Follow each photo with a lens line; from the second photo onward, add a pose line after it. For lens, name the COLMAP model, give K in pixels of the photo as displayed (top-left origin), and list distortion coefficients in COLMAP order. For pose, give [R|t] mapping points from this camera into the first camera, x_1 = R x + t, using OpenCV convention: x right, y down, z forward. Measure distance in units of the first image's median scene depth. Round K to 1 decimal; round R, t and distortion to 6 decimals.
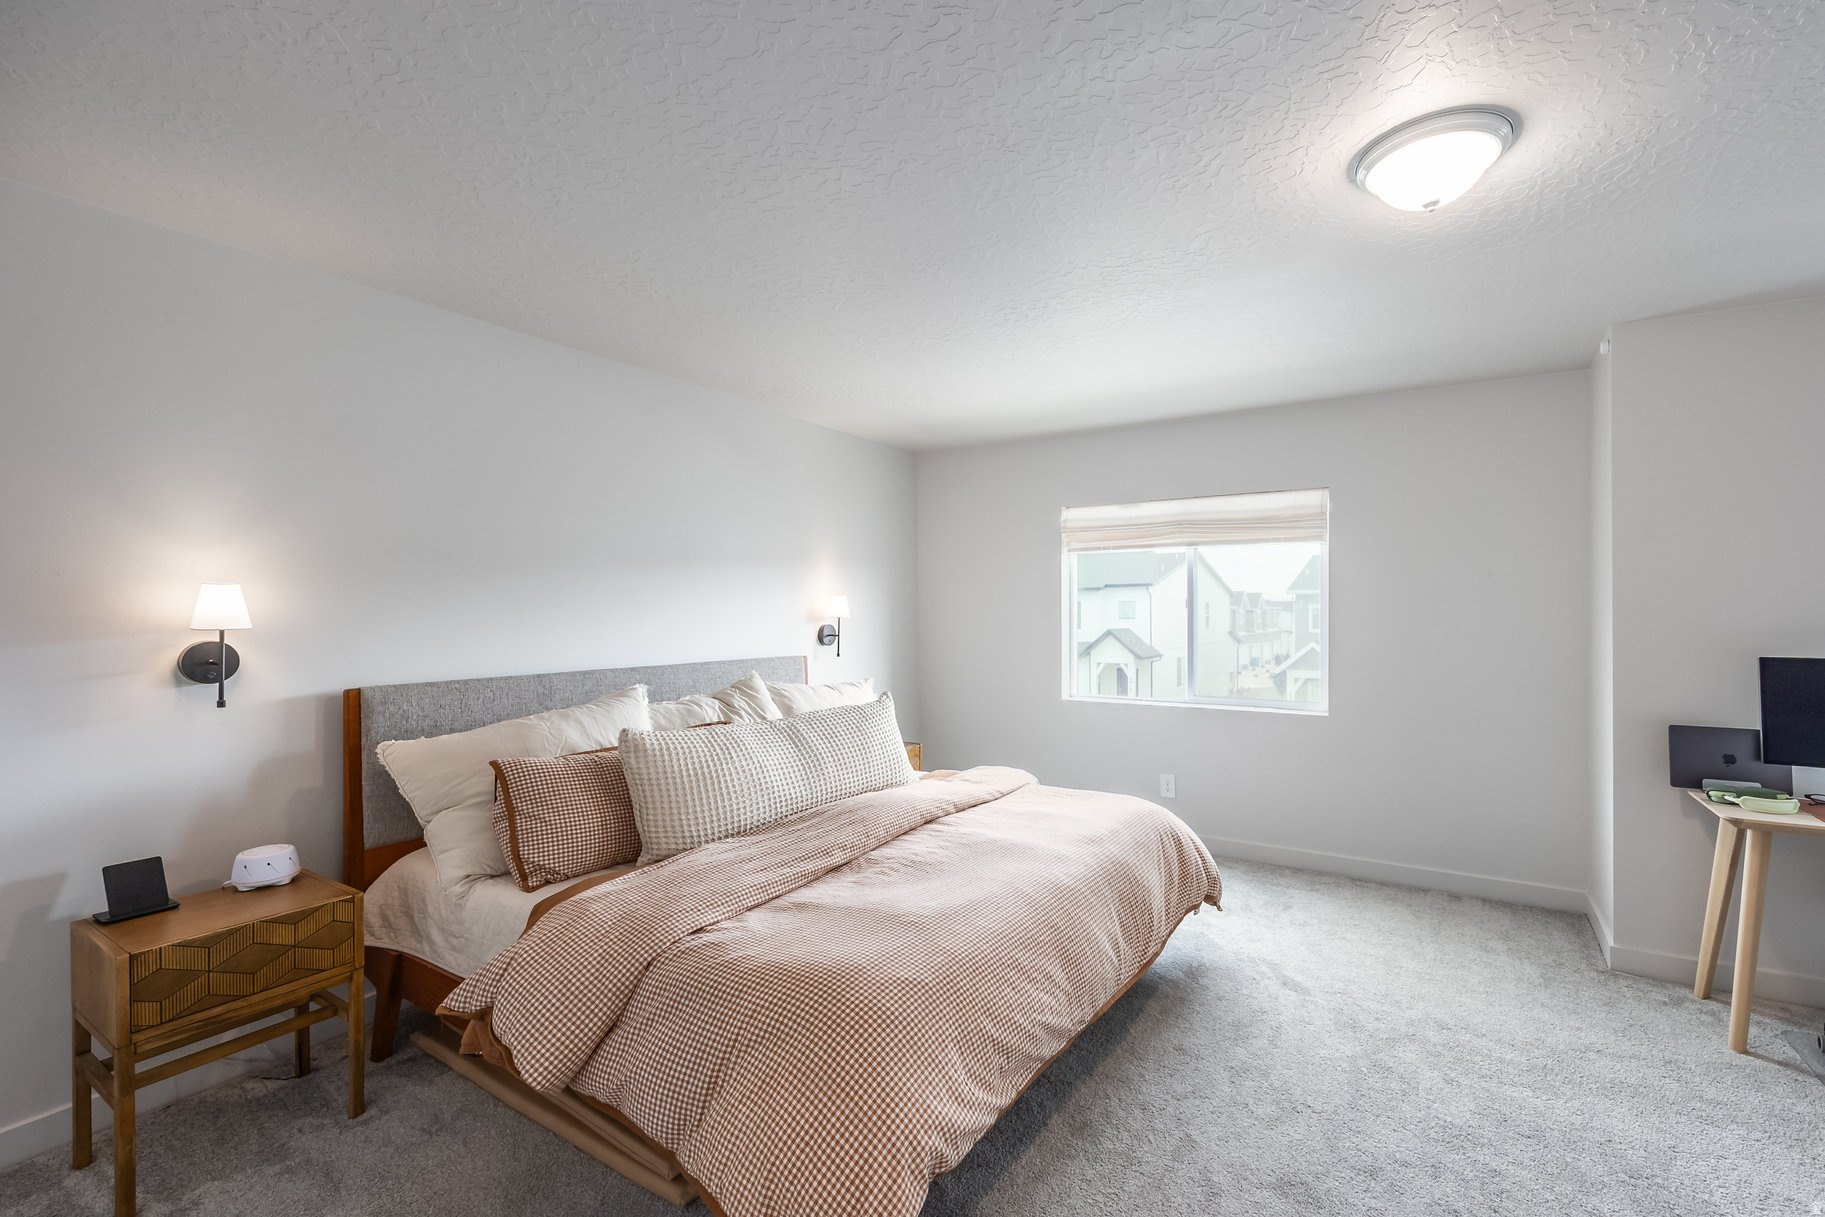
lens RADIAL K [[759.2, 0, 927.9], [0, 759.2, 612.0], [0, 0, 1]] dist [0.003378, 0.000255]
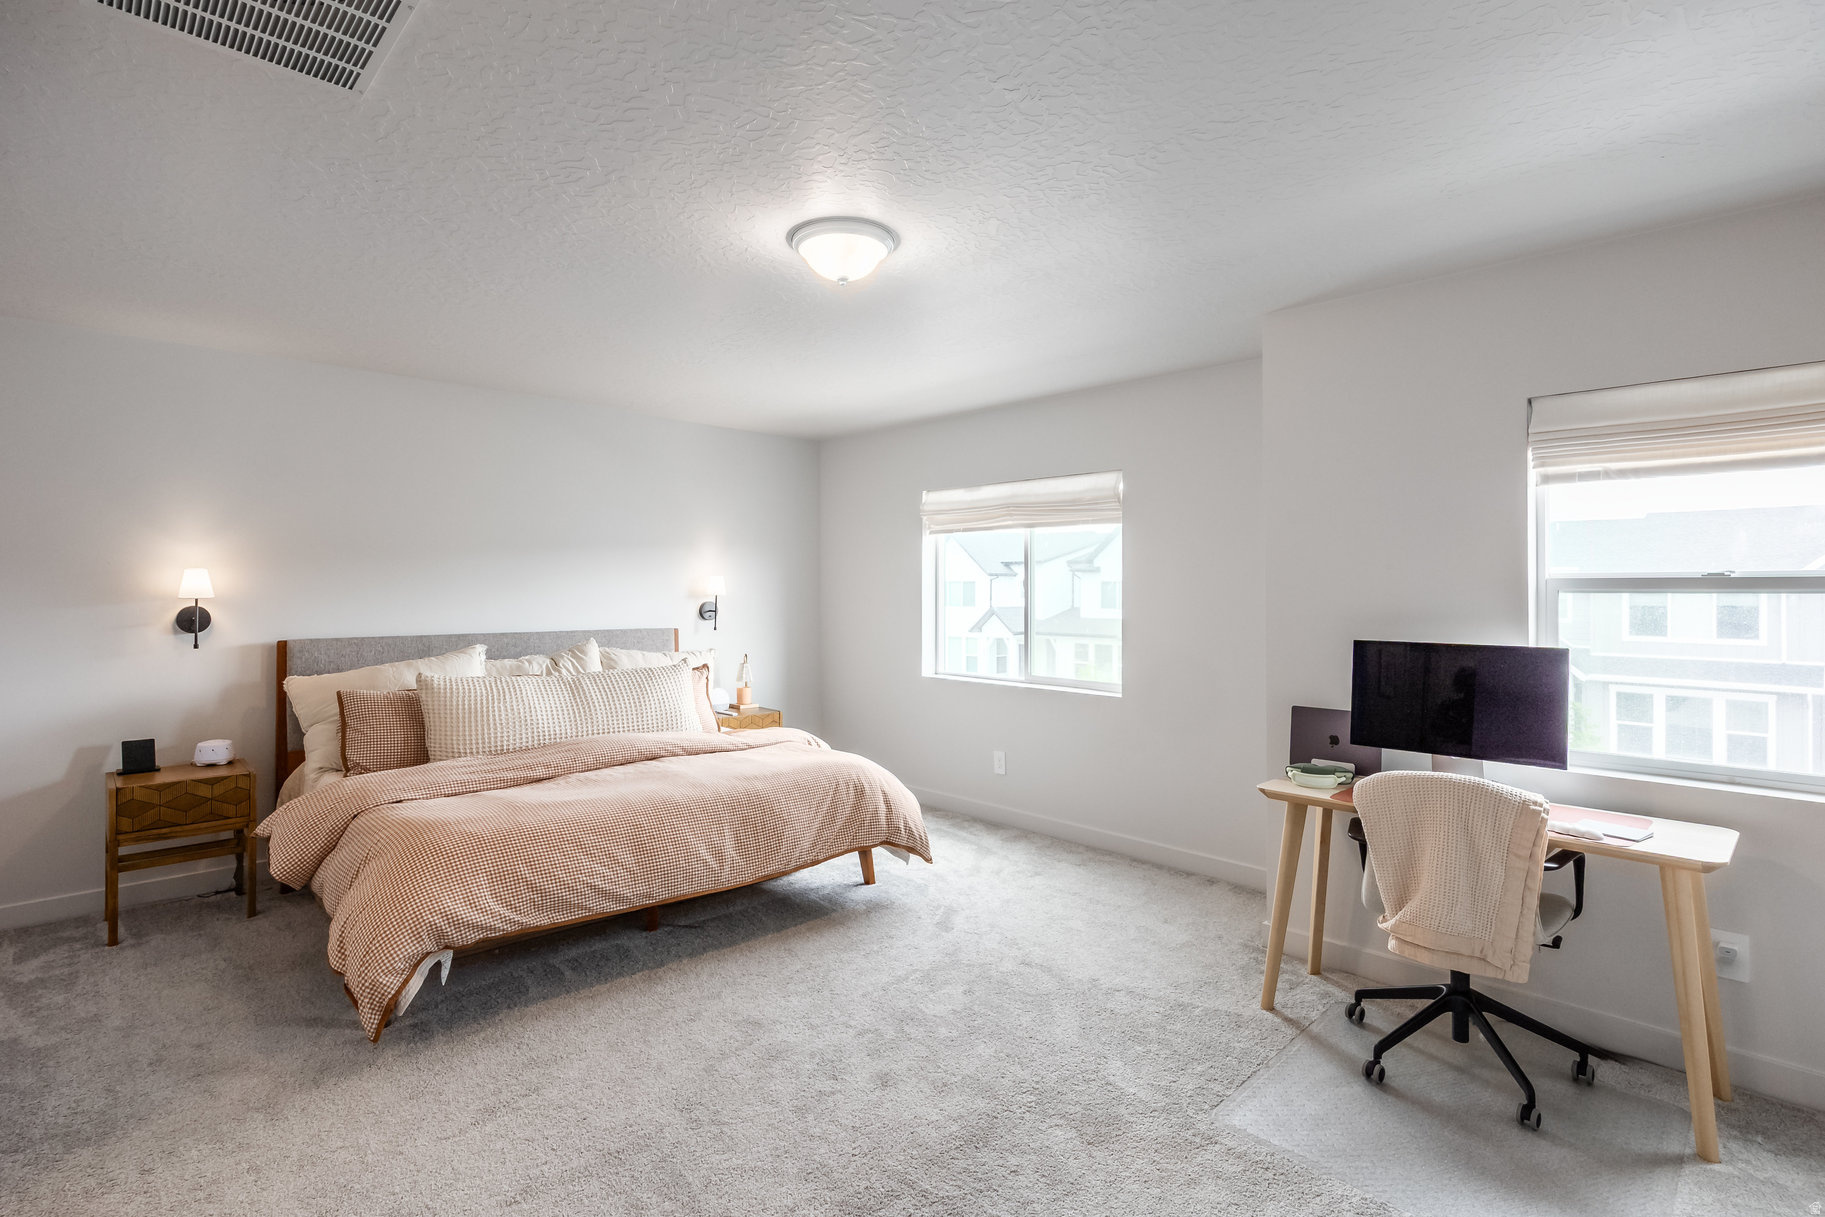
lens RADIAL K [[875.5, 0, 881.6], [0, 875.5, 588.0], [0, 0, 1]] dist [0.000668, 0.000105]
pose [[0.961621, 0.005905, -0.274318, 0.783726], [-0.007249, 0.999966, -0.003888, -0.001078], [0.274285, 0.005727, 0.961631, -0.287482]]
